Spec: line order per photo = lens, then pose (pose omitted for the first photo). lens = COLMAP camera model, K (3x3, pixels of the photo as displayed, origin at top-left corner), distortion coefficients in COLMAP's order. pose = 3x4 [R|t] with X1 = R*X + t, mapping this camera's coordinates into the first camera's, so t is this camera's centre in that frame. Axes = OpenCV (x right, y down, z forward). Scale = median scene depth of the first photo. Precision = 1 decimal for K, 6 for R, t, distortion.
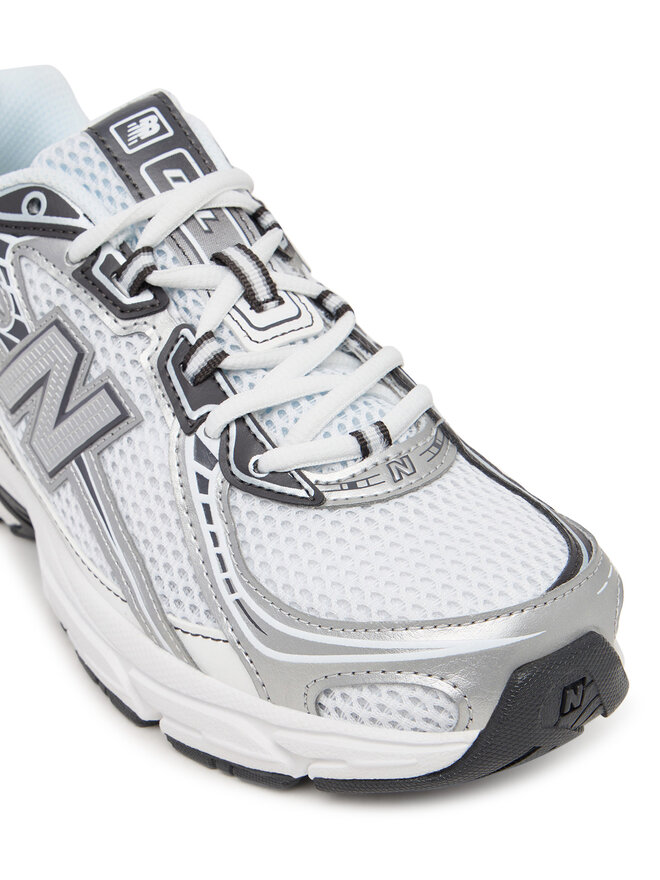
lens RADIAL K [[1725.1, 0, 330.0], [0, 1725.1, 440.0], [0, 0, 1]] dist [0.225491, -4.203825]
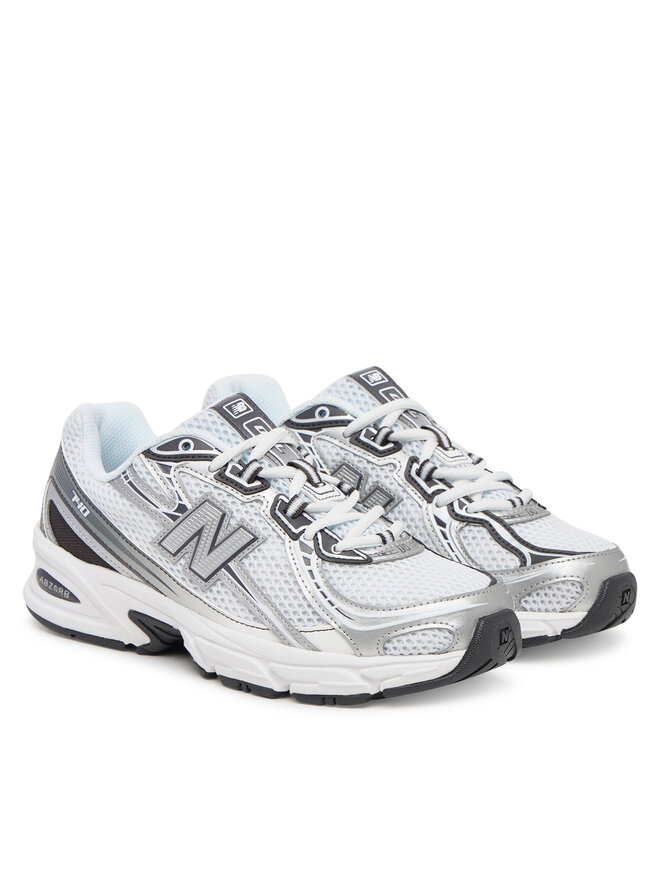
lens RADIAL K [[2580.3, 0, 330.0], [0, 2580.3, 440.0], [0, 0, 1]] dist [0.054541, 0.029615]
pose [[0.954202, -0.002307, 0.299155, -0.910784], [0.102271, 0.942240, -0.318944, 0.820896], [-0.281140, 0.334931, 0.899323, -1.693873]]
